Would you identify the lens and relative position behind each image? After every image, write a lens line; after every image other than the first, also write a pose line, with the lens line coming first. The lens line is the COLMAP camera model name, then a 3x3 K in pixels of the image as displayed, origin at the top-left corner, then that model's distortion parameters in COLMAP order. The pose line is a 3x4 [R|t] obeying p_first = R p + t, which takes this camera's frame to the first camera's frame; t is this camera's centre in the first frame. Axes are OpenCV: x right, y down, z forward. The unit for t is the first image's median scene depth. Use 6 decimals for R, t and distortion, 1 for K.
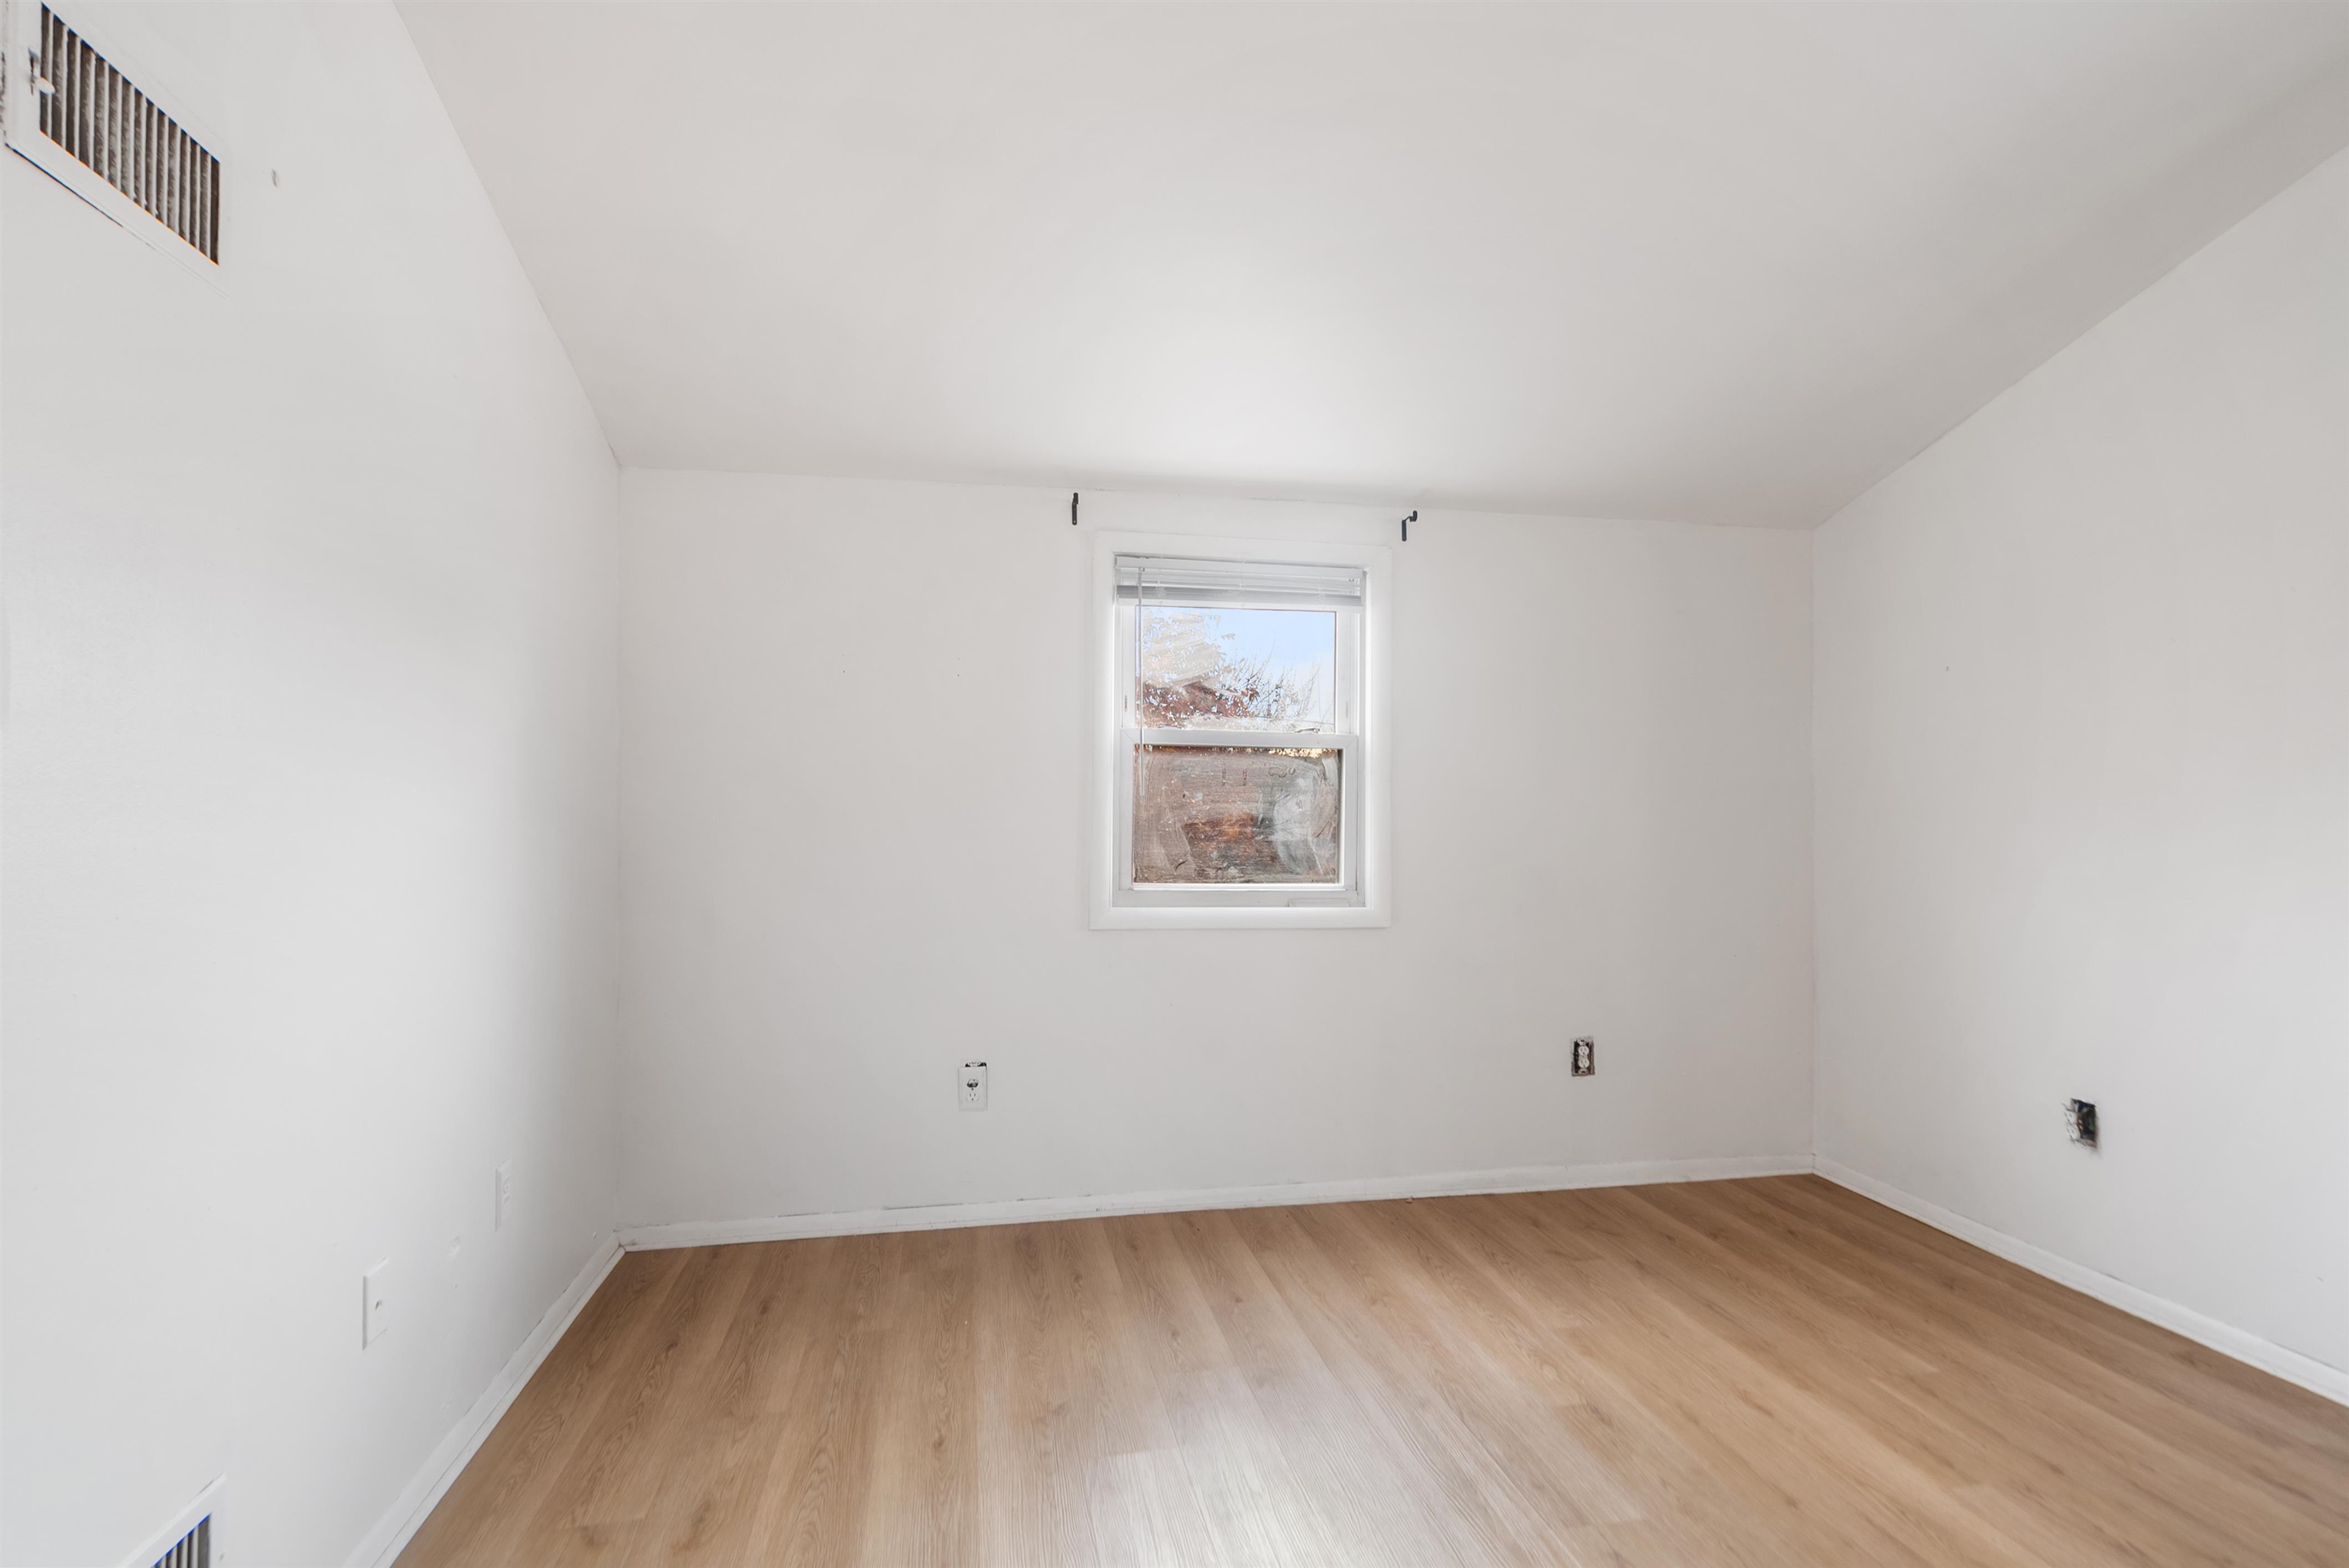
lens RADIAL K [[1097.0, 0, 1167.3], [0, 1097.0, 778.6], [0, 0, 1]] dist [-0.000087, 0.001242]
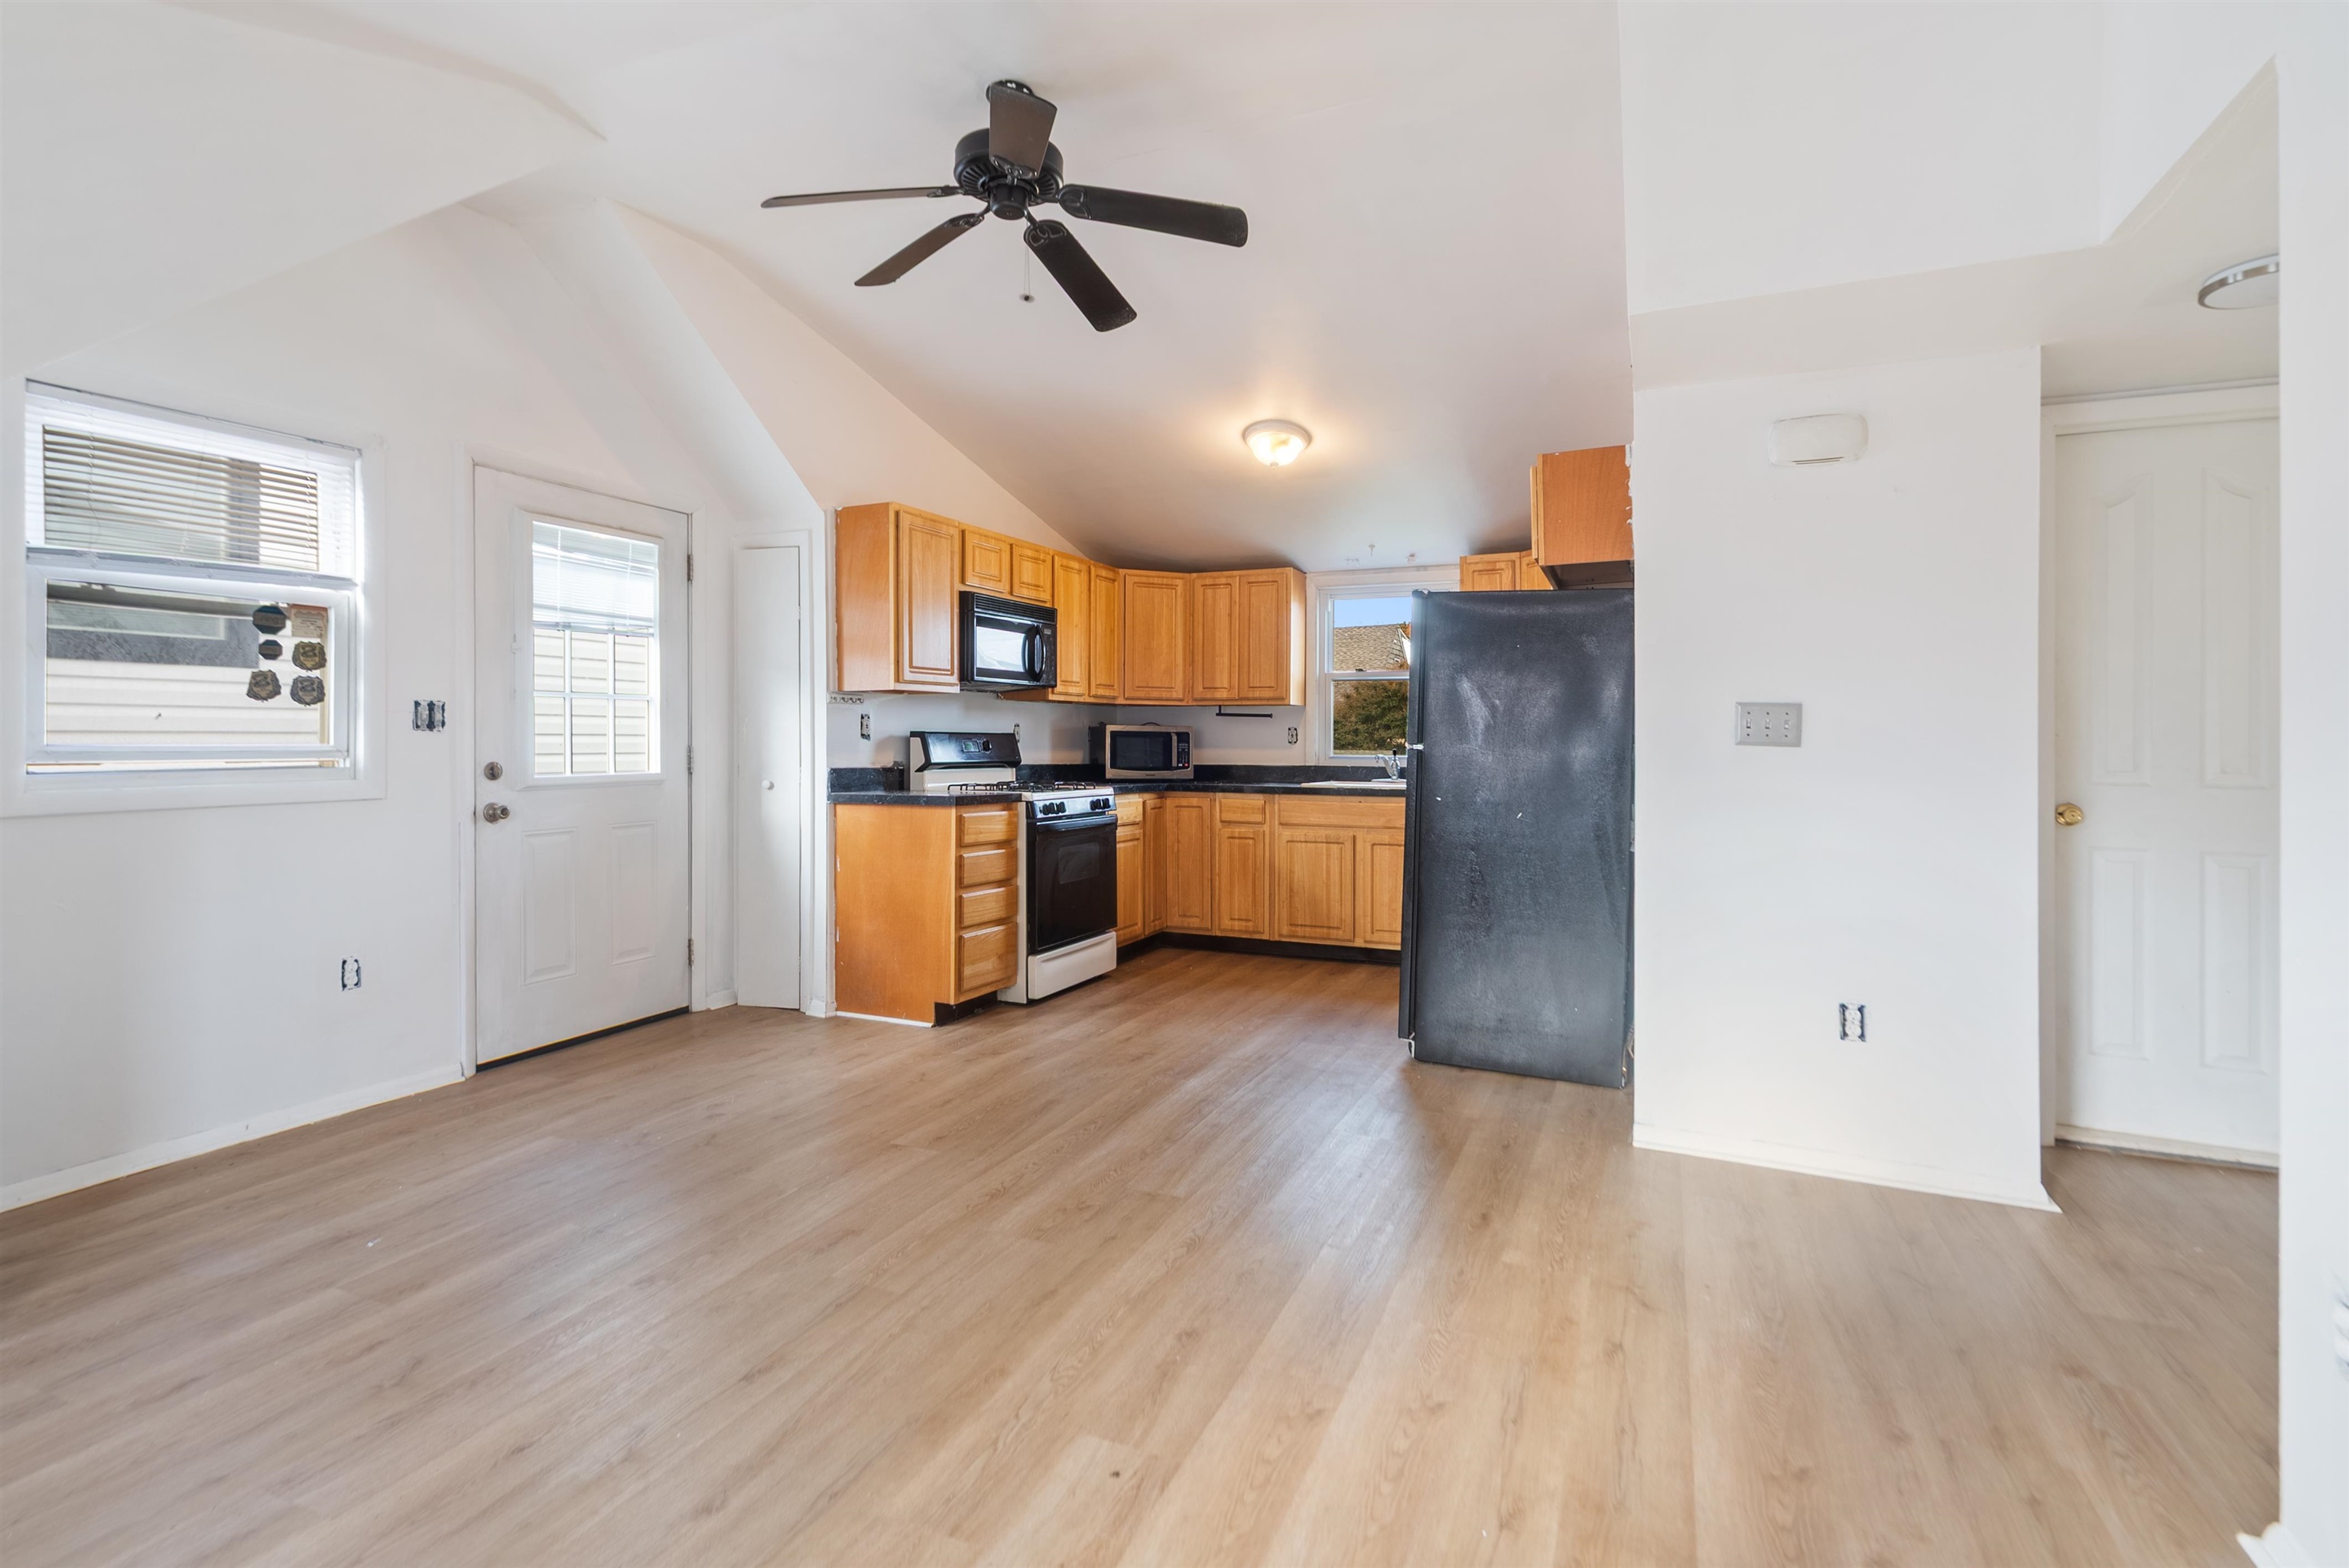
lens RADIAL K [[1125.3, 0, 1169.9], [0, 1125.3, 733.9], [0, 0, 1]] dist [0.002165, 0.000858]
pose [[-0.823821, -0.008394, 0.566788, -0.213016], [-0.019662, 0.999712, -0.013774, 0.032879], [-0.566509, -0.022491, -0.823748, 0.948507]]
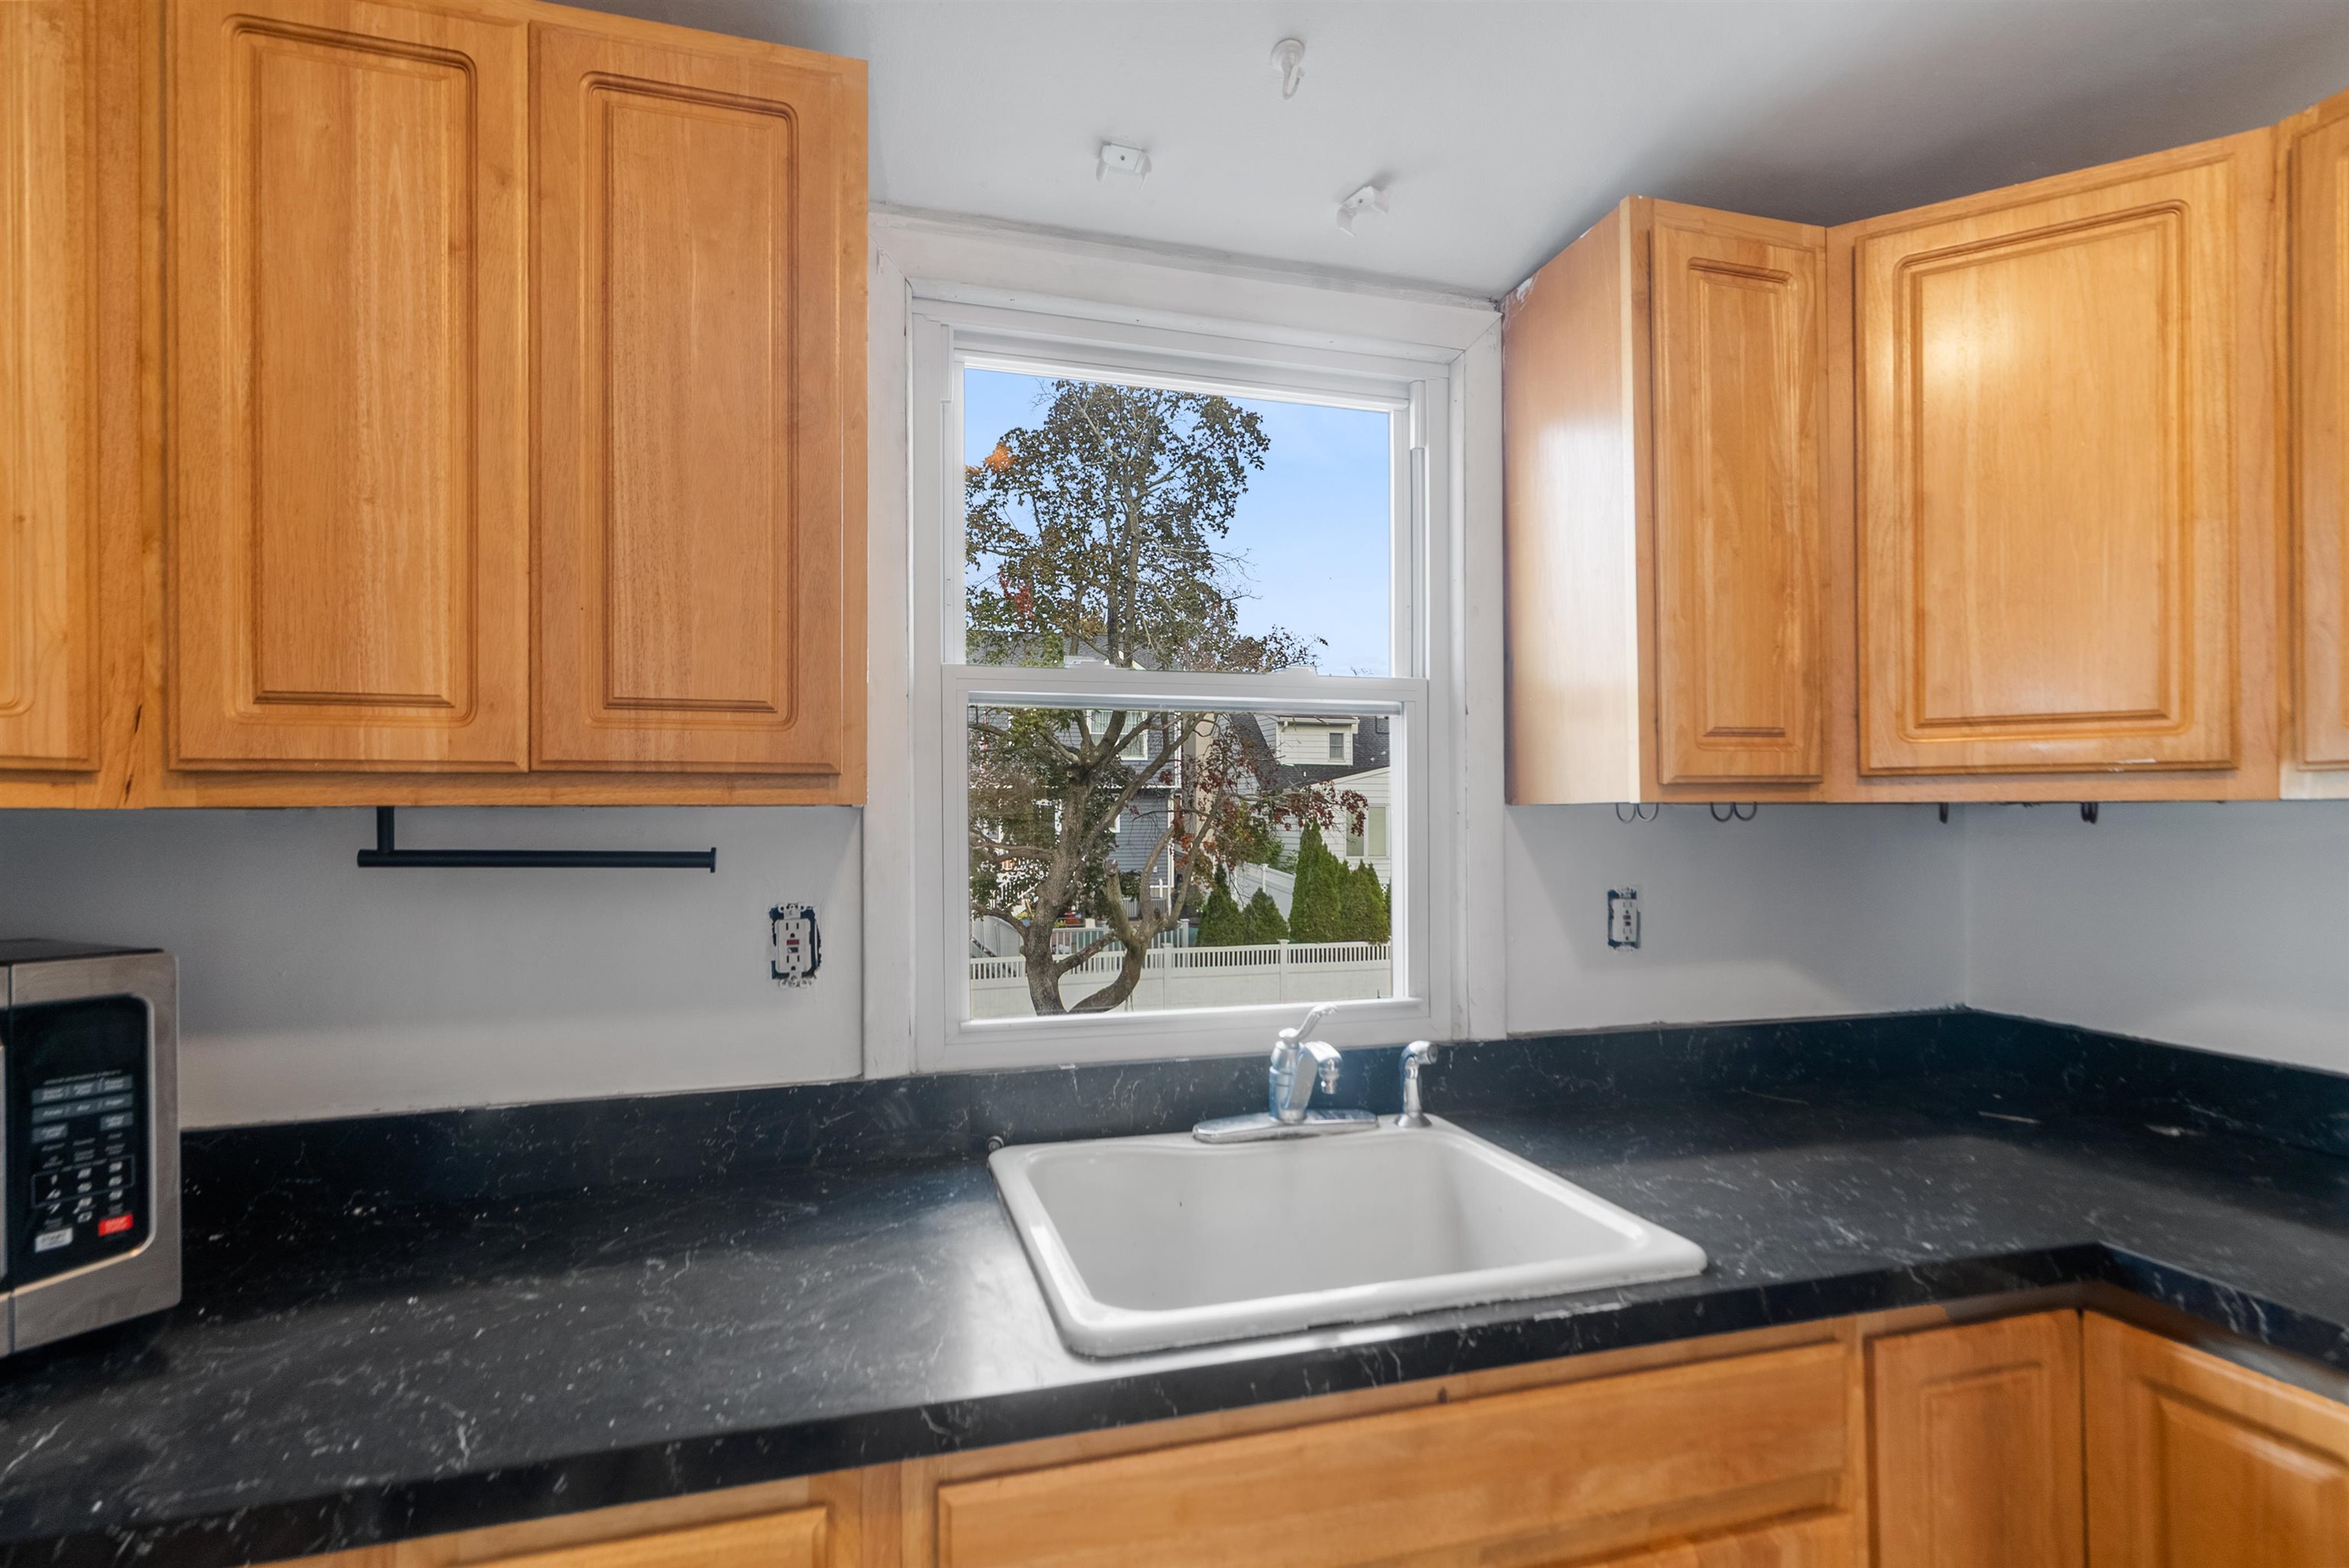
lens RADIAL K [[1117.1, 0, 1169.0], [0, 1117.1, 823.5], [0, 0, 1]] dist [0.000692, -0.000046]
pose [[-0.994559, -0.006235, -0.103985, 0.804081], [-0.005488, 0.999957, -0.007466, -0.054300], [0.104027, -0.006855, -0.994551, -0.630497]]
